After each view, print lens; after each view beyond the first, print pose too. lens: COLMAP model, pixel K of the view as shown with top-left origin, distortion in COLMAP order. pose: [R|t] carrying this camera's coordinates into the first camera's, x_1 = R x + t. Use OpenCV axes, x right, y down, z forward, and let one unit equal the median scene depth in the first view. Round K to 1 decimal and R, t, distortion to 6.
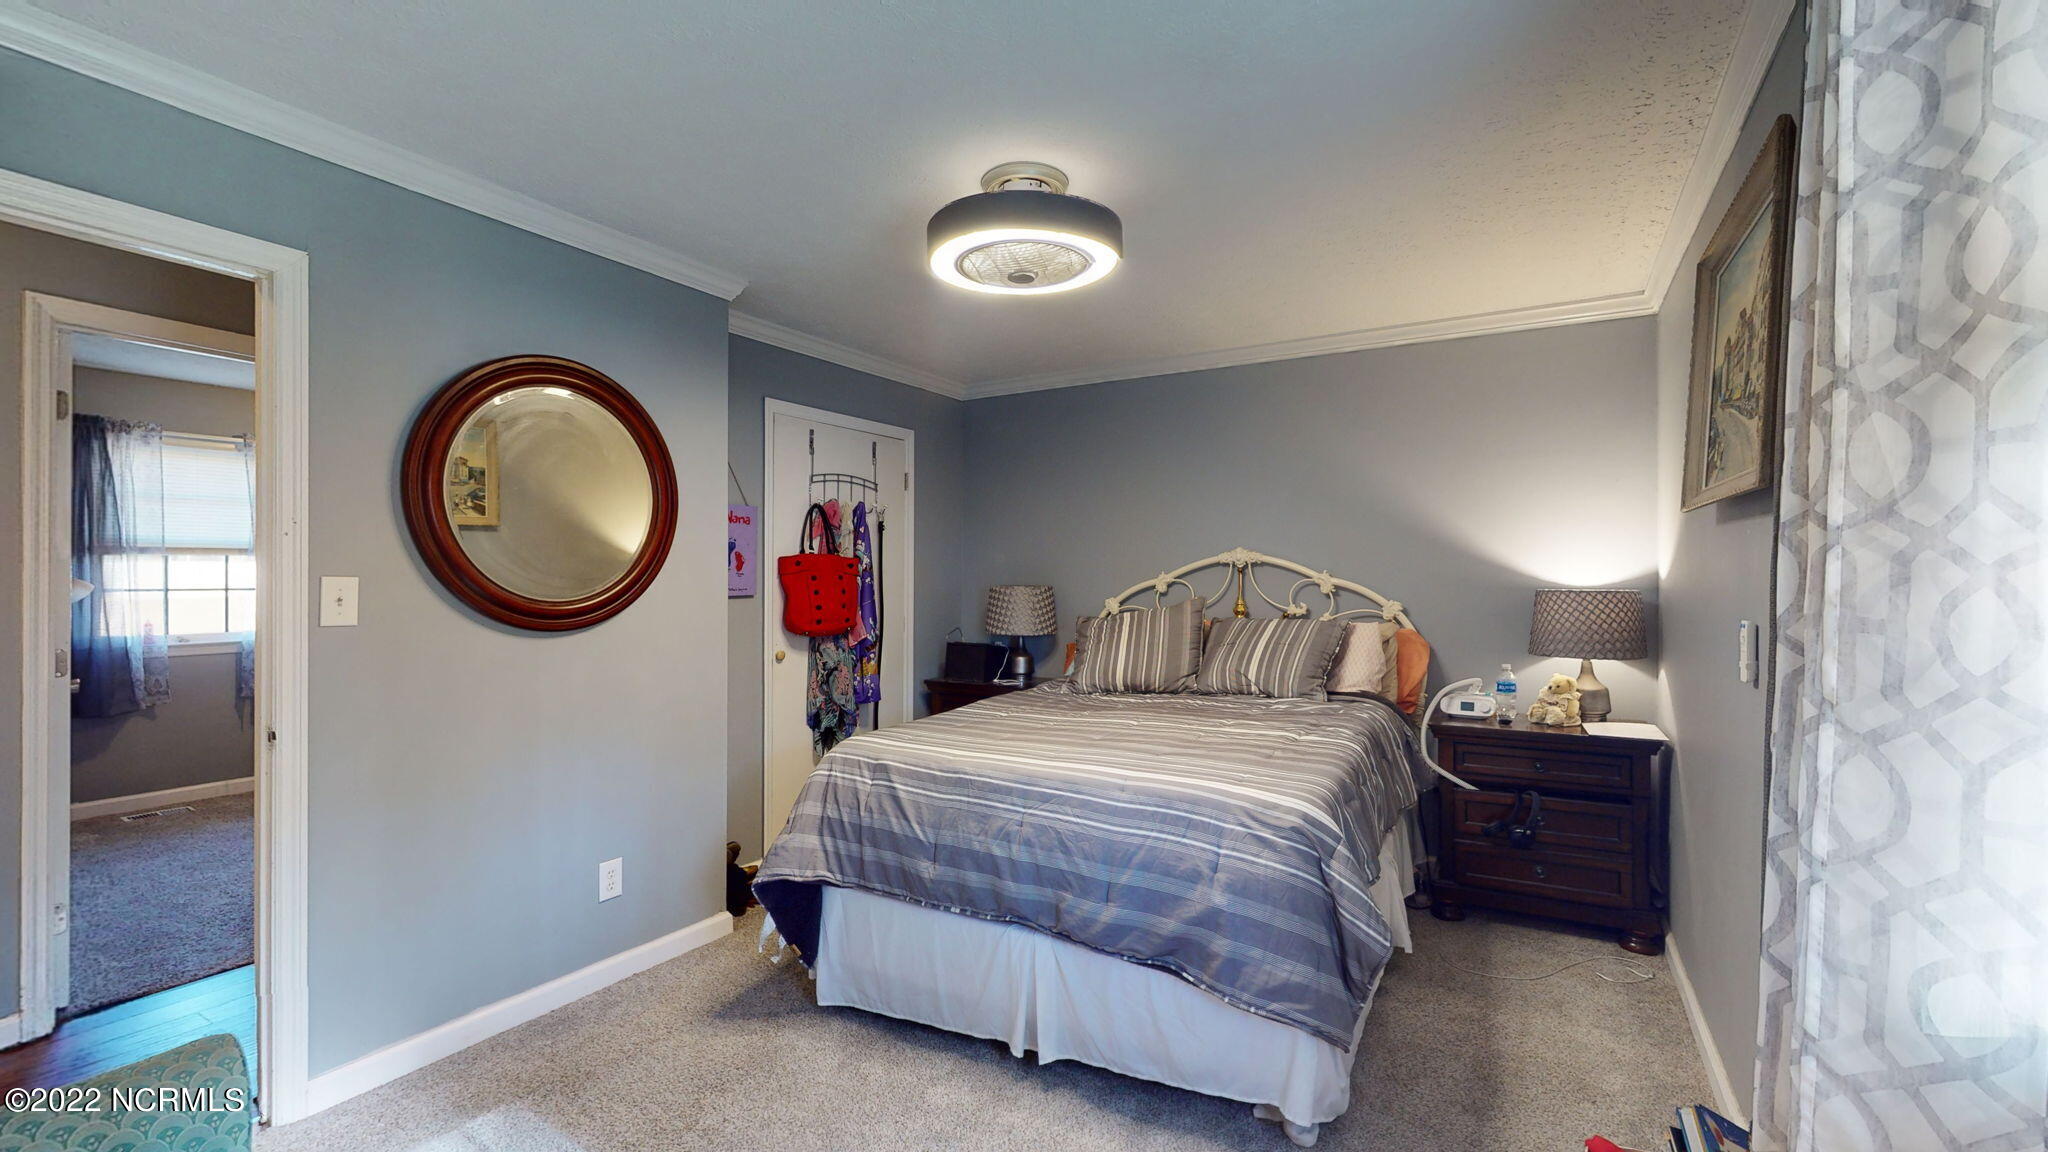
lens RADIAL K [[755.1, 0, 1024.0], [0, 755.1, 576.0], [0, 0, 1]] dist [-0.000504, -0.000027]
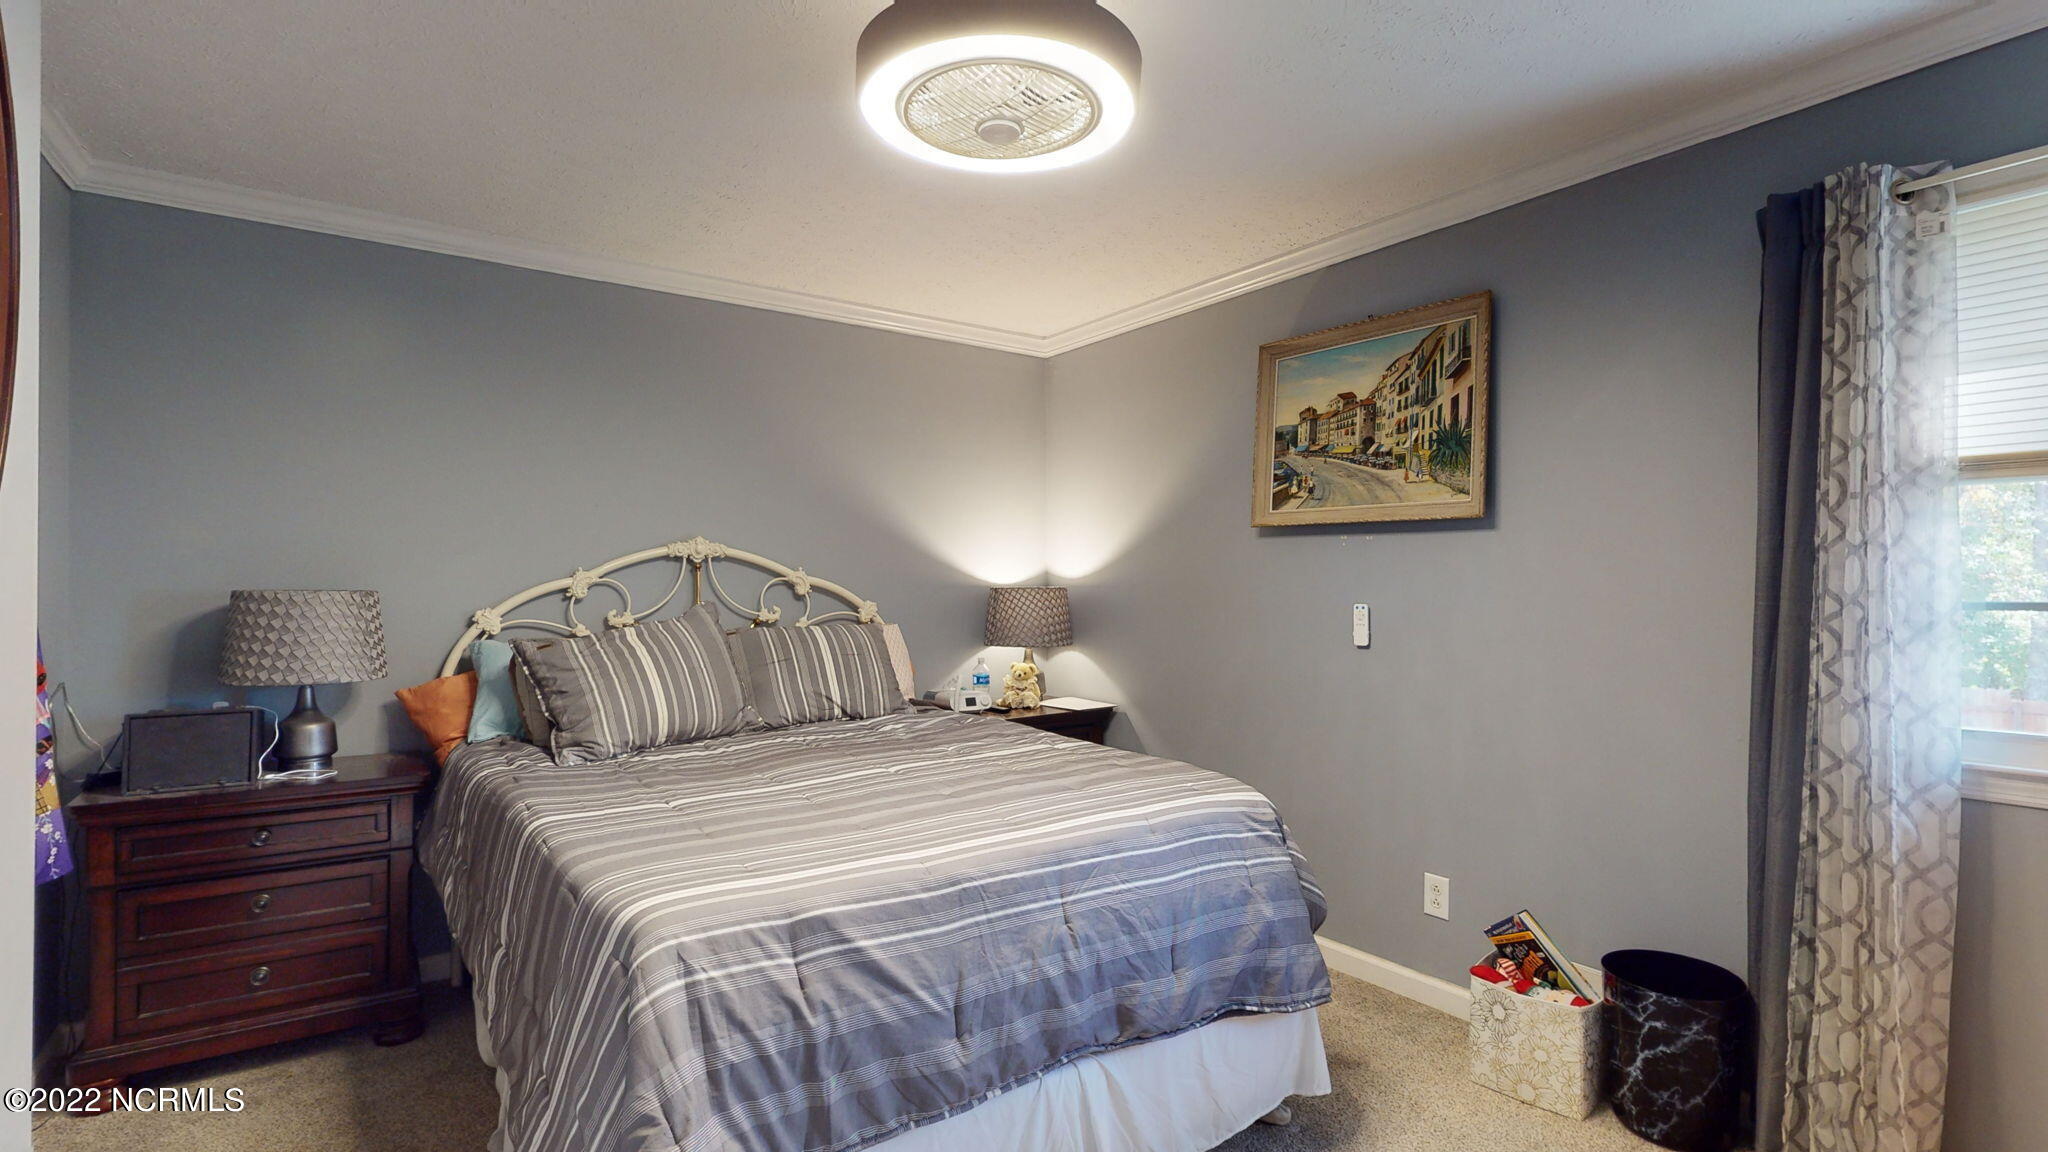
lens RADIAL K [[881.4, 0, 1024.0], [0, 881.4, 576.0], [0, 0, 1]] dist [-0.000092, -0.000099]
pose [[0.487428, 0.000316, 0.873163, -0.683953], [-0.000447, 1.000000, -0.000112, 0.004076], [-0.873163, -0.000335, 0.487428, 0.575744]]
